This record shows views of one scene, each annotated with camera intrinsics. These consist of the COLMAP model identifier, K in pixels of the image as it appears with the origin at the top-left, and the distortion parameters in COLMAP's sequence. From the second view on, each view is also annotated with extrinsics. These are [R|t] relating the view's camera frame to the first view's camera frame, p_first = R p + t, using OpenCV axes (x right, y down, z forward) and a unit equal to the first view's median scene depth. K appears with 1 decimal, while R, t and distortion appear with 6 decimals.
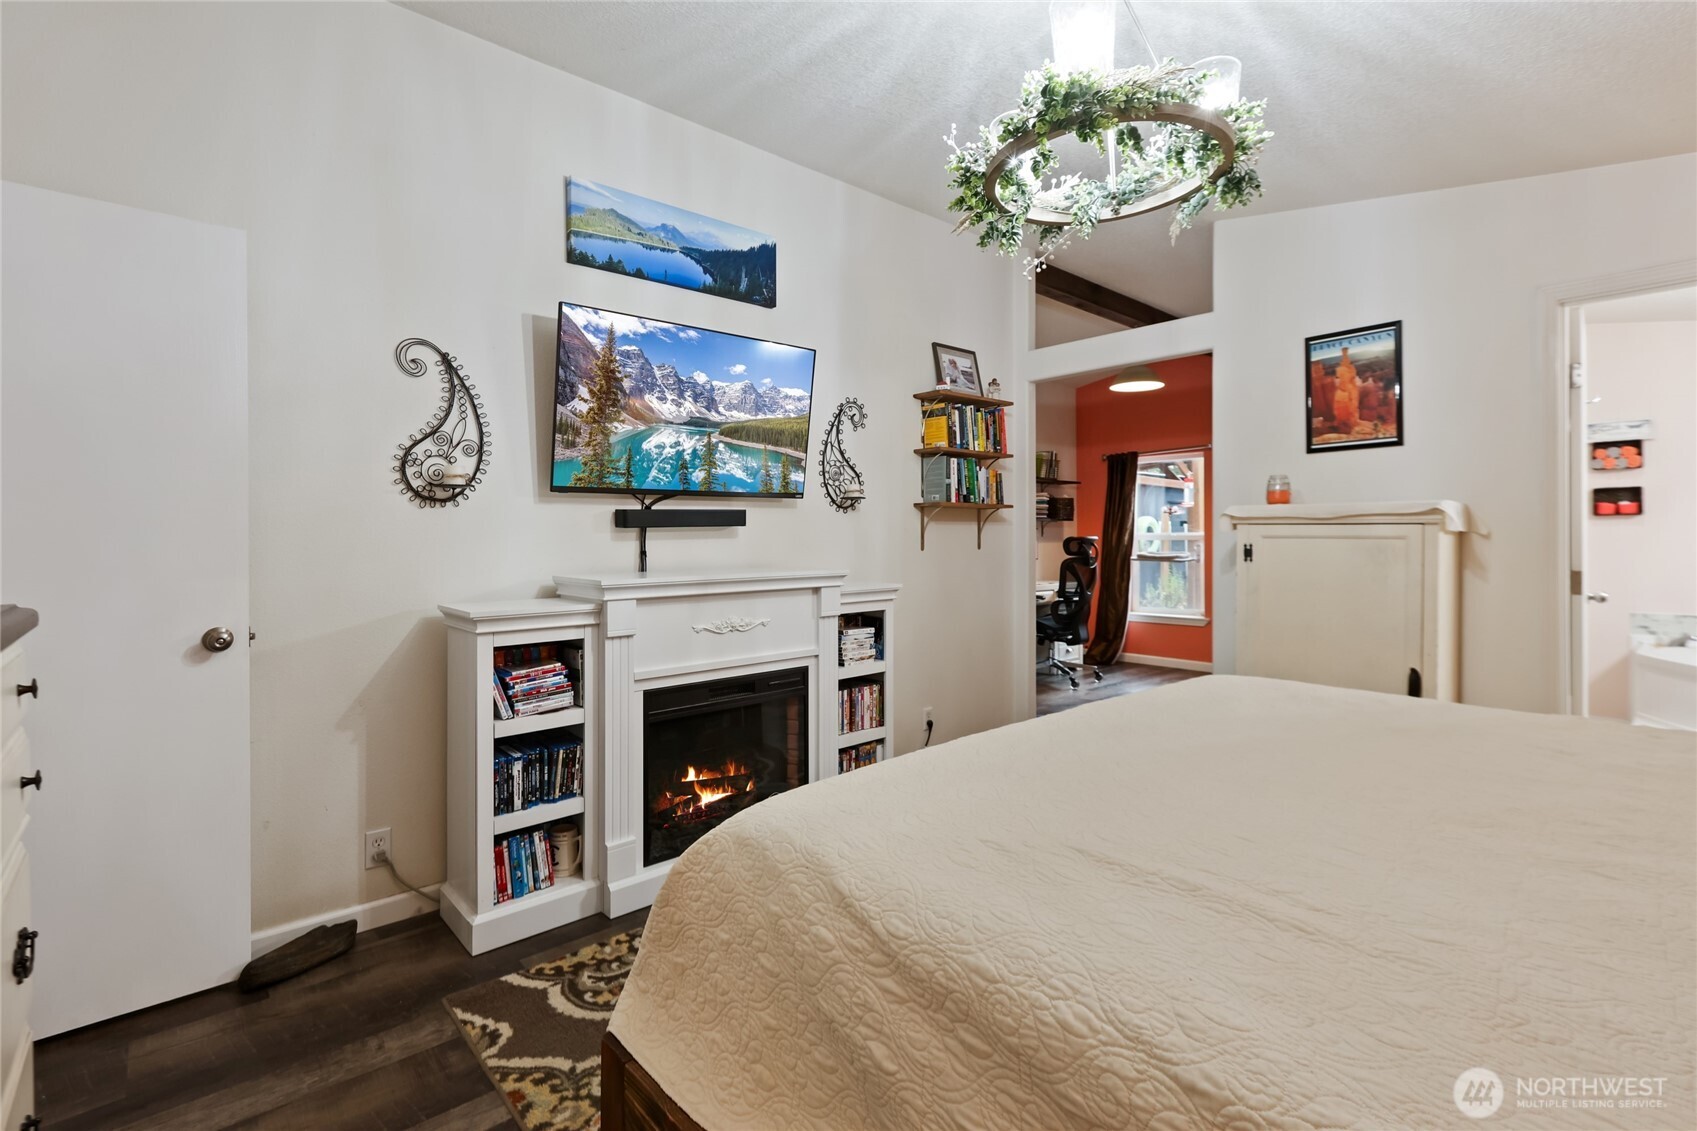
lens RADIAL K [[775.4, 0, 848.5], [0, 775.4, 539.4], [0, 0, 1]] dist [0.000983, 0.000308]
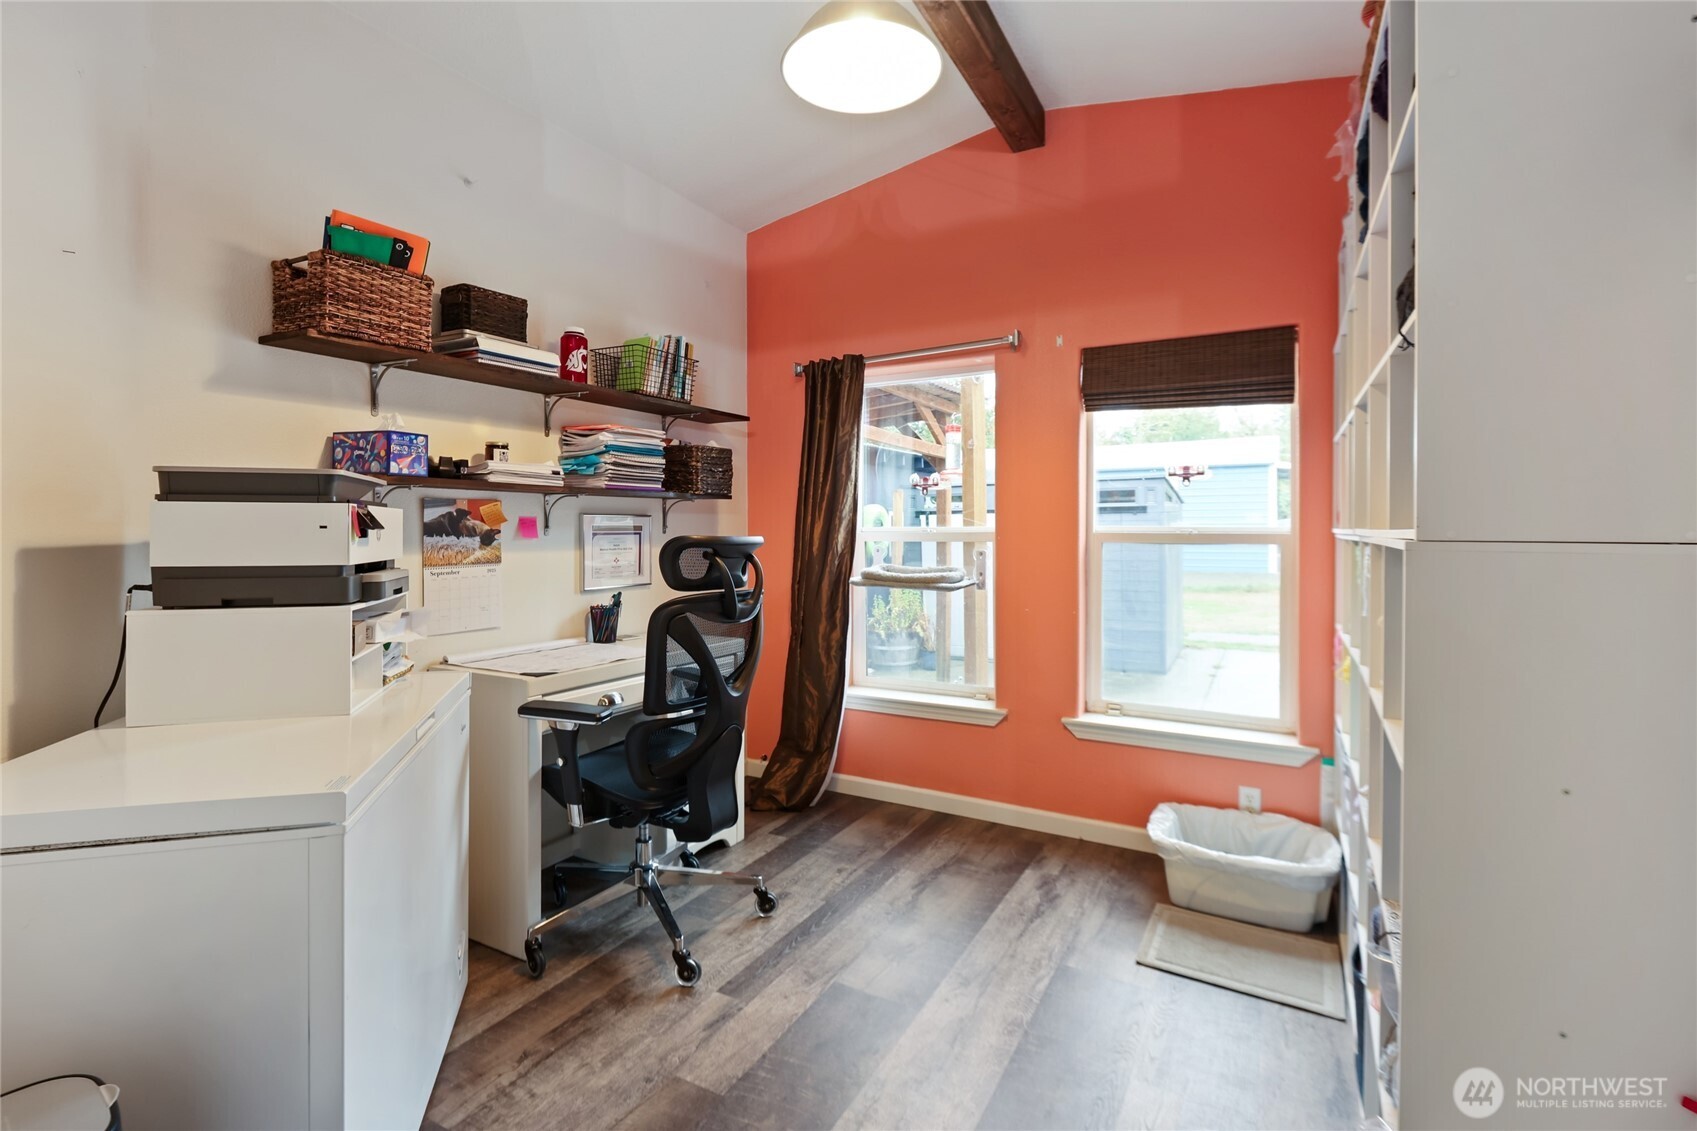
lens RADIAL K [[775.4, 0, 848.5], [0, 775.4, 539.4], [0, 0, 1]] dist [0.000983, 0.000308]
pose [[0.943576, -0.001408, 0.331152, 0.205042], [-0.001255, 0.999969, 0.007827, -0.004269], [-0.331153, -0.007801, 0.943545, 0.549806]]
